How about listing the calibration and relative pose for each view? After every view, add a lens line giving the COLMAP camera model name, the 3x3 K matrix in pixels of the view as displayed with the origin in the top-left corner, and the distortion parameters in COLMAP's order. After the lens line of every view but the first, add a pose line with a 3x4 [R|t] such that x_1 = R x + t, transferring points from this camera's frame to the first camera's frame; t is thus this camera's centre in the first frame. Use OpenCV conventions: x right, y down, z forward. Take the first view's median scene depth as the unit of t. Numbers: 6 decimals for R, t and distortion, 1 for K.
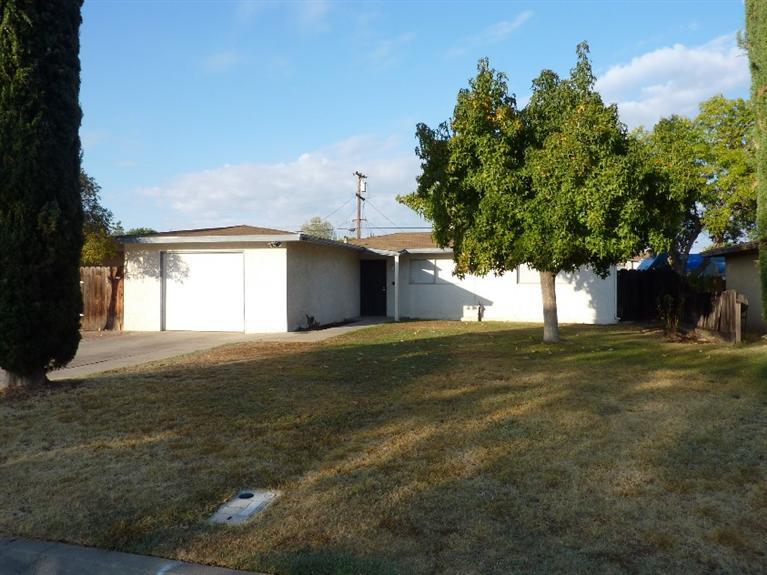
lens RADIAL K [[574.9, 0, 385.4], [0, 574.9, 275.6], [0, 0, 1]] dist [-0.002736, 0.003906]
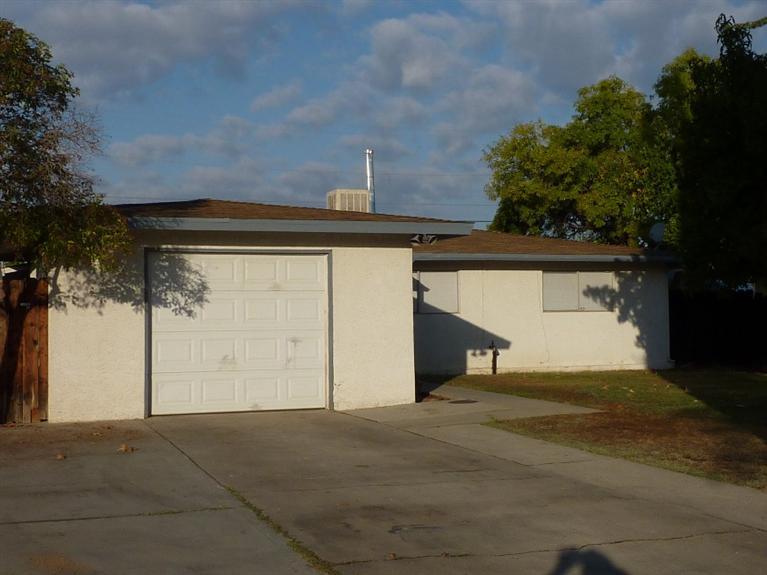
lens RADIAL K [[1057.3, 0, 383.5], [0, 1057.3, 287.5], [0, 0, 1]] dist [0.004601, -0.042437]
pose [[0.820002, 0.005329, 0.572336, -0.636918], [0.001835, 0.999927, -0.011938, 0.000775], [-0.572358, 0.010840, 0.819932, 0.167093]]
